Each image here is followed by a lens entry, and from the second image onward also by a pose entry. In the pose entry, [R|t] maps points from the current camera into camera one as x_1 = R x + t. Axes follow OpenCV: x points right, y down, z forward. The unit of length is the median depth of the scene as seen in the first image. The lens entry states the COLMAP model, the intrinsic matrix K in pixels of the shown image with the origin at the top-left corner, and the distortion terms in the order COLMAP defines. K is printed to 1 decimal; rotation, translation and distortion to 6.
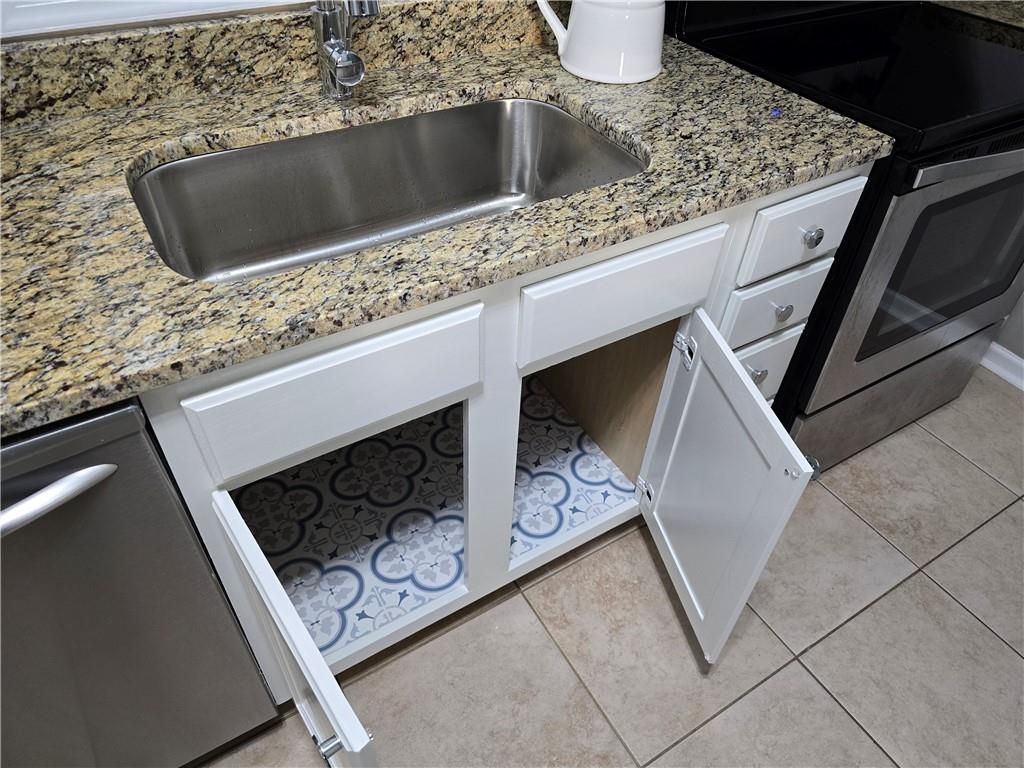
lens RADIAL K [[690.4, 0, 516.7], [0, 690.4, 383.6], [0, 0, 1]] dist [0.074201, -0.066228]
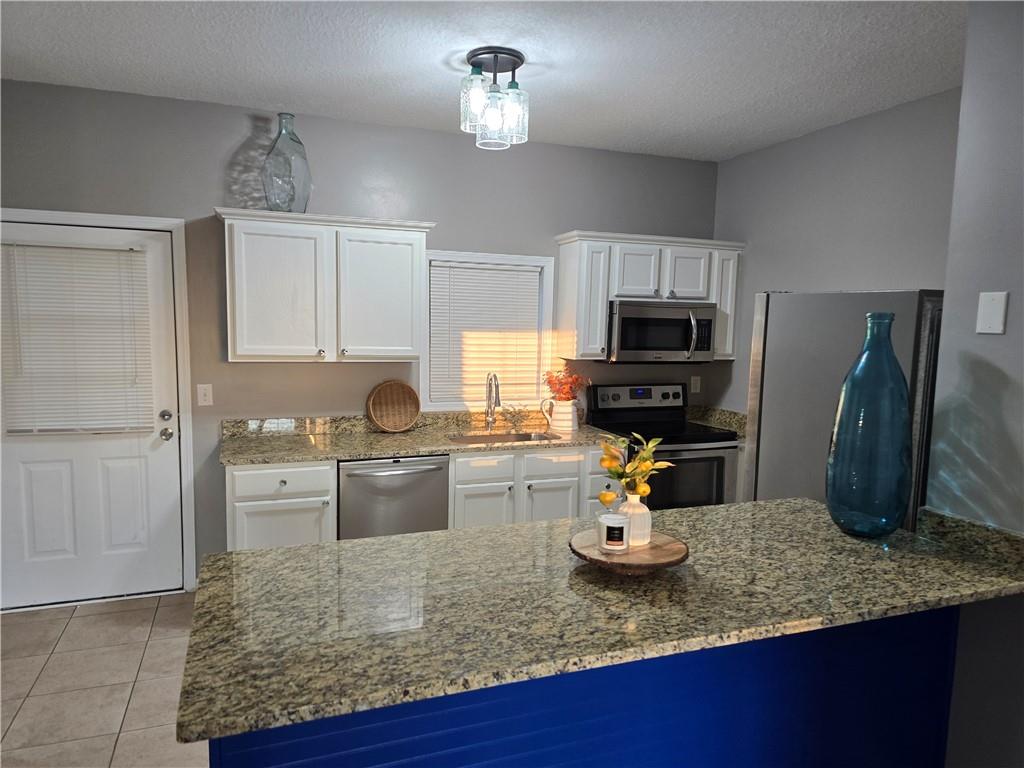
lens RADIAL K [[697.8, 0, 508.8], [0, 697.8, 398.4], [0, 0, 1]] dist [0.071291, -0.066407]
pose [[0.982538, 0.003173, -0.186034, 0.578647], [-0.112537, 0.806365, -0.580612, 1.701750], [0.148169, 0.591409, 0.792642, -2.179094]]
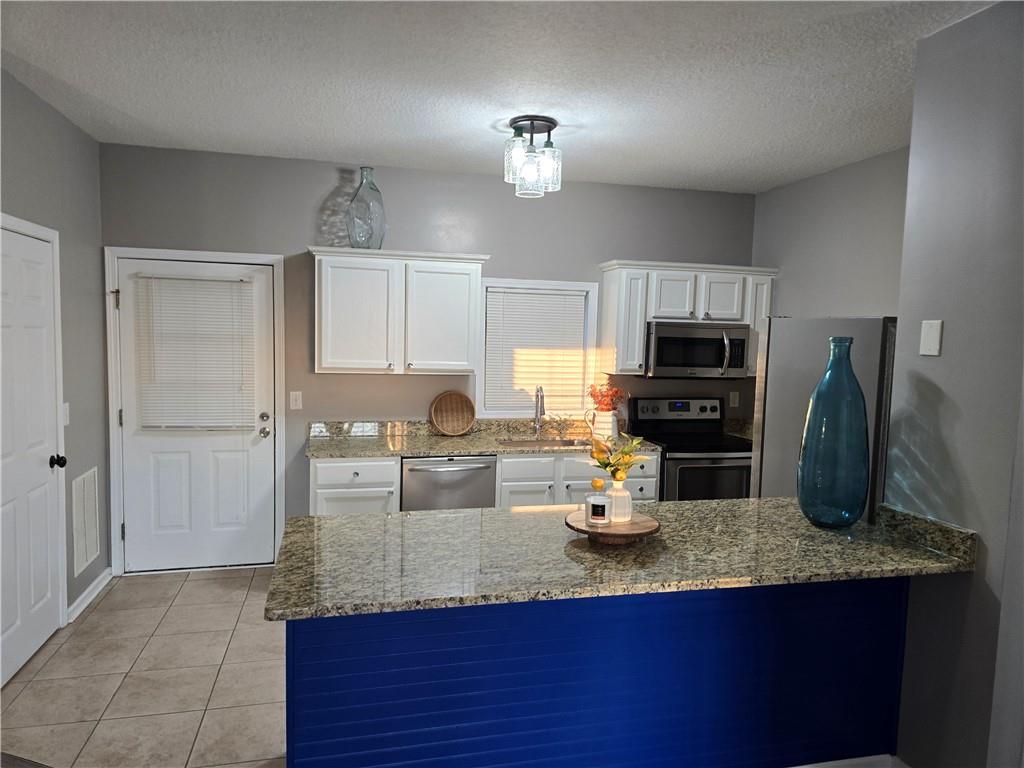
lens RADIAL K [[697.1, 0, 508.6], [0, 697.1, 391.2], [0, 0, 1]] dist [0.075243, -0.070402]
pose [[0.953479, 0.011503, -0.301239, 0.891327], [-0.195226, 0.784983, -0.587952, 1.974767], [0.229704, 0.619410, 0.750711, -2.495882]]
